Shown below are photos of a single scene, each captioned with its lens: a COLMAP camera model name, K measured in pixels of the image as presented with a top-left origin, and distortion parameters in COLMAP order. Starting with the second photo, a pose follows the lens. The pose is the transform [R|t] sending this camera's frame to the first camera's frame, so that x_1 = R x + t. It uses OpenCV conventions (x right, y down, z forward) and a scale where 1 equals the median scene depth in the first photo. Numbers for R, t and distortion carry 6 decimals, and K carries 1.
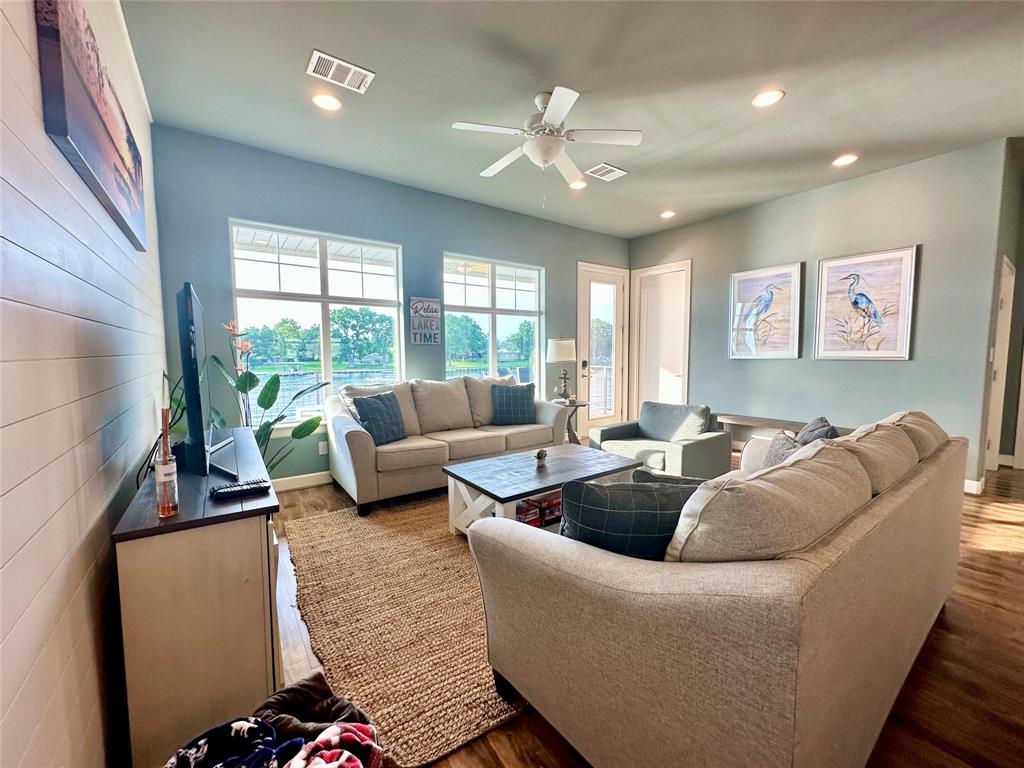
lens RADIAL K [[411.0, 0, 512.0], [0, 411.0, 384.0], [0, 0, 1]] dist [-0.000909, -0.000151]
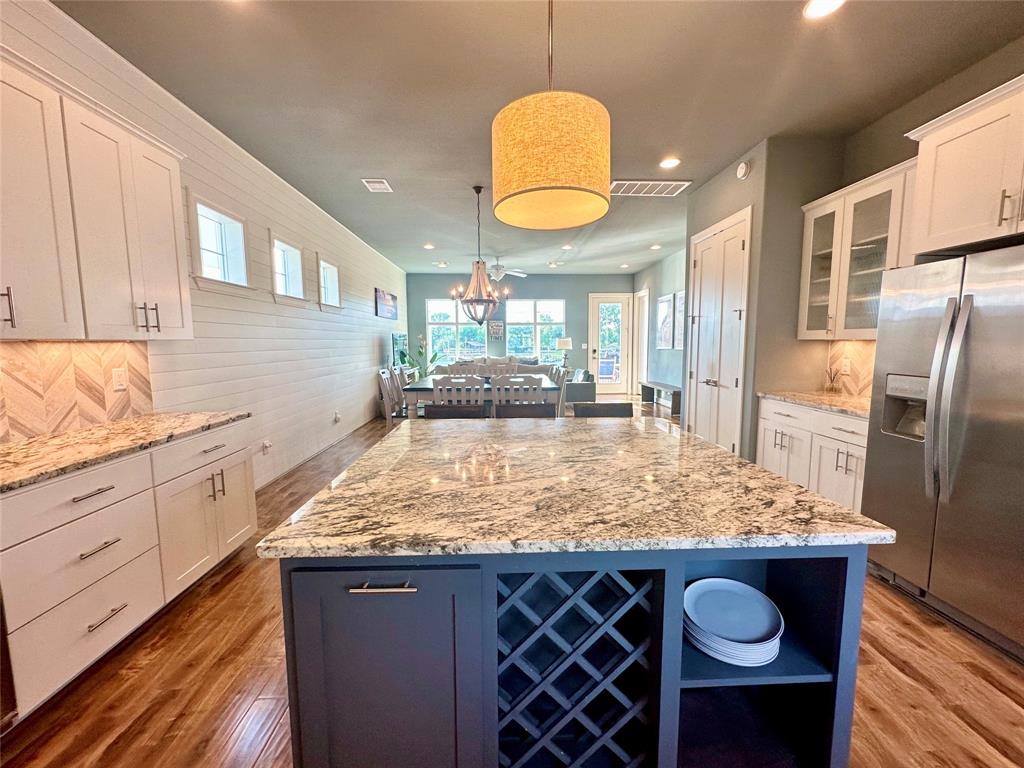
lens RADIAL K [[411.0, 0, 512.0], [0, 411.0, 384.0], [0, 0, 1]] dist [-0.000909, -0.000151]
pose [[0.830229, 0.056660, -0.554535, 1.129539], [-0.042423, 0.998358, 0.038494, 0.050238], [0.555806, -0.008434, 0.831269, -0.842847]]
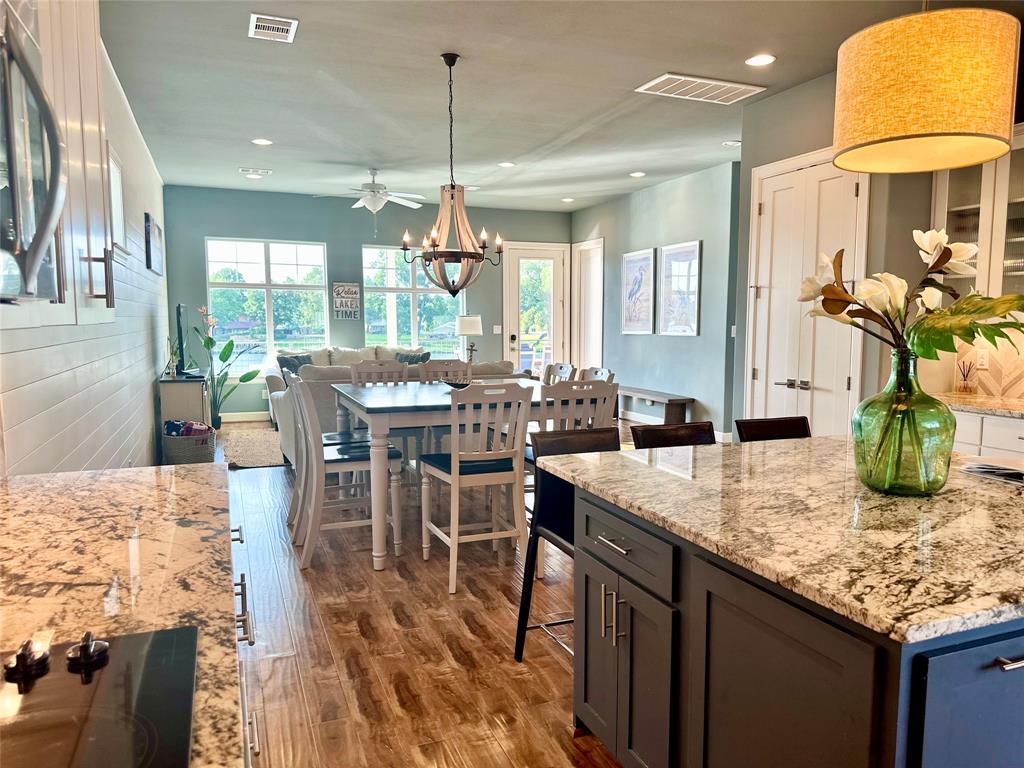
lens RADIAL K [[724.4, 0, 517.4], [0, 724.4, 387.9], [0, 0, 1]] dist [0.072462, -0.090753]
pose [[0.969787, 0.027519, -0.242394, 0.837583], [-0.023782, 0.999549, 0.018332, 0.058735], [0.242790, -0.012013, 0.970005, -1.030881]]
